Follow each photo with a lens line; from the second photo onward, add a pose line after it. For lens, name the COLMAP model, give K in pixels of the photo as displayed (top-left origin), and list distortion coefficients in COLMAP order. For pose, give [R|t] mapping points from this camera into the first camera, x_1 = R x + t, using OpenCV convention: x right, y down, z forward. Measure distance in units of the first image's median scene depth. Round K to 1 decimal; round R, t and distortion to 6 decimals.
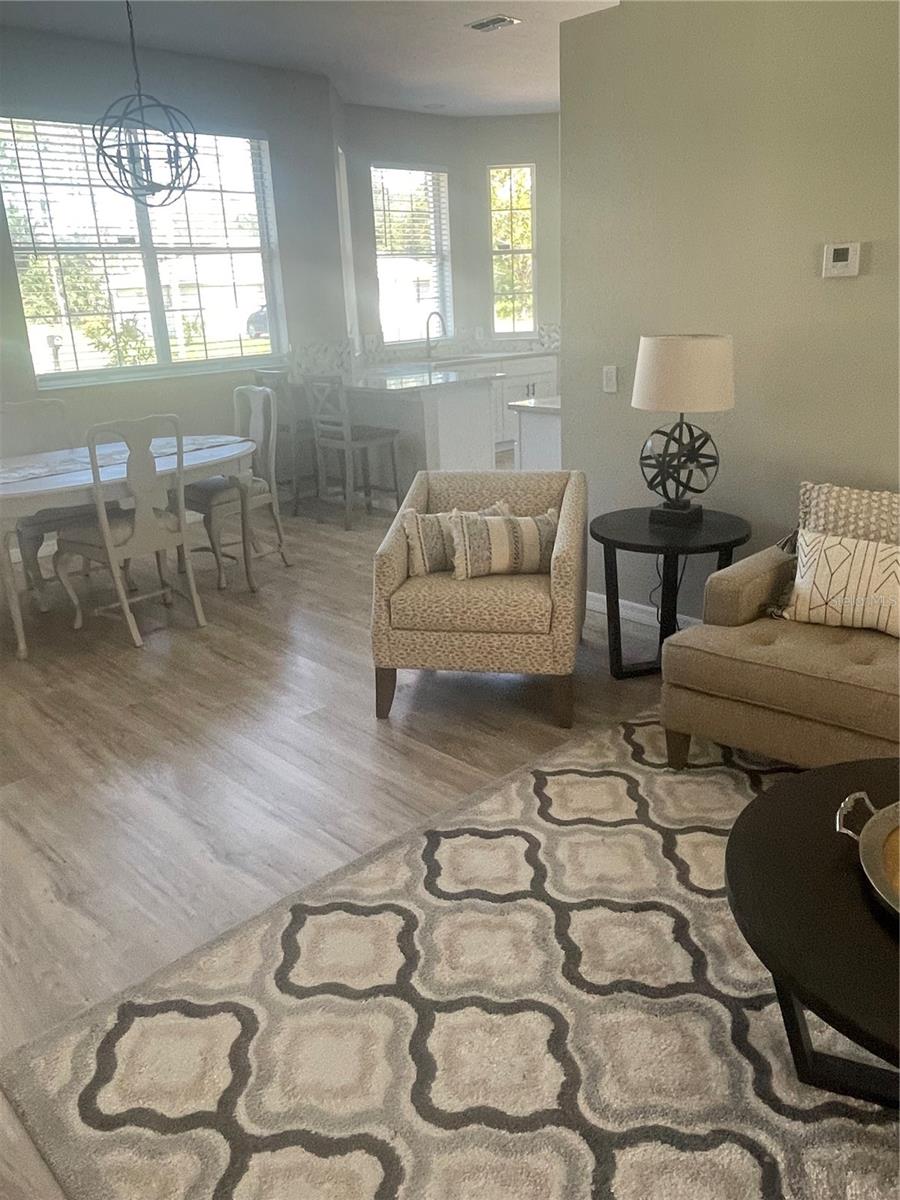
lens RADIAL K [[905.1, 0, 459.1], [0, 905.1, 590.4], [0, 0, 1]] dist [0.071812, -0.097515]
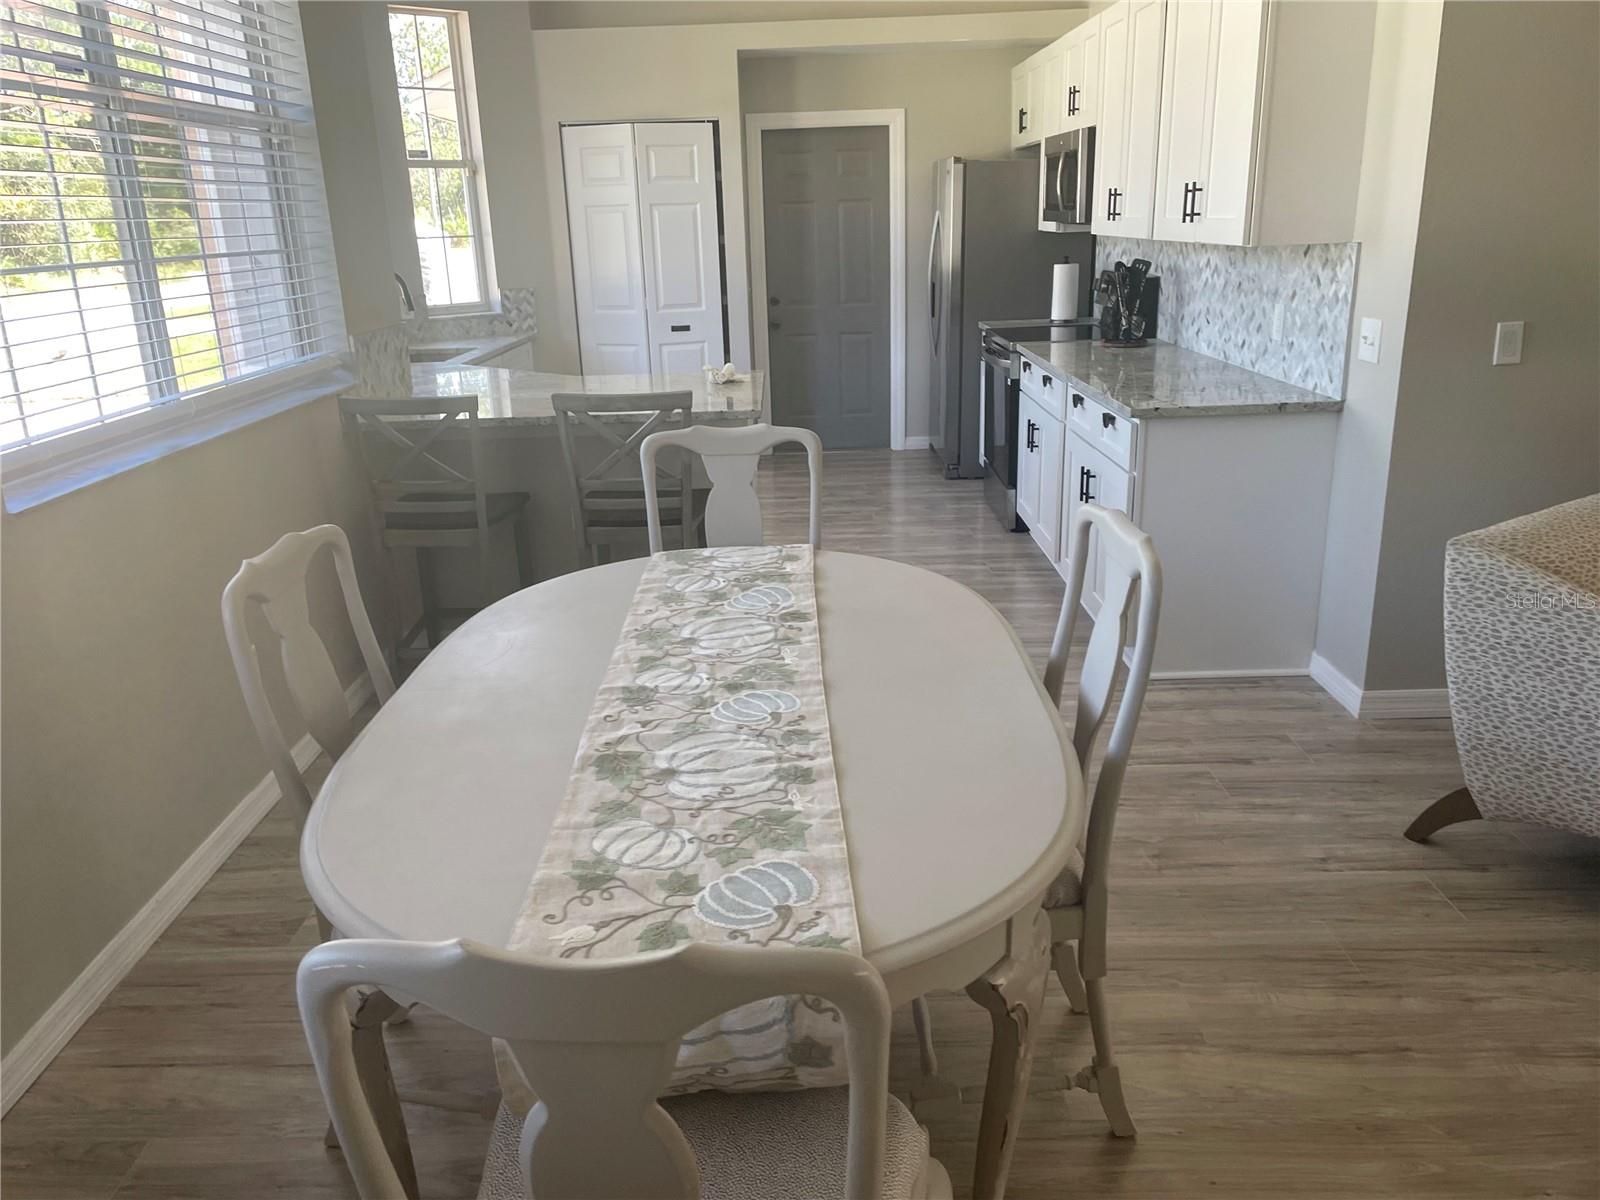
lens RADIAL K [[1206.8, 0, 785.8], [0, 1206.8, 601.7], [0, 0, 1]] dist [0.071812, -0.097515]
pose [[0.707641, -0.197569, 0.678388, -0.896333], [0.225167, 0.973111, 0.048526, -0.244077], [-0.669734, 0.118411, 0.733099, 0.854380]]
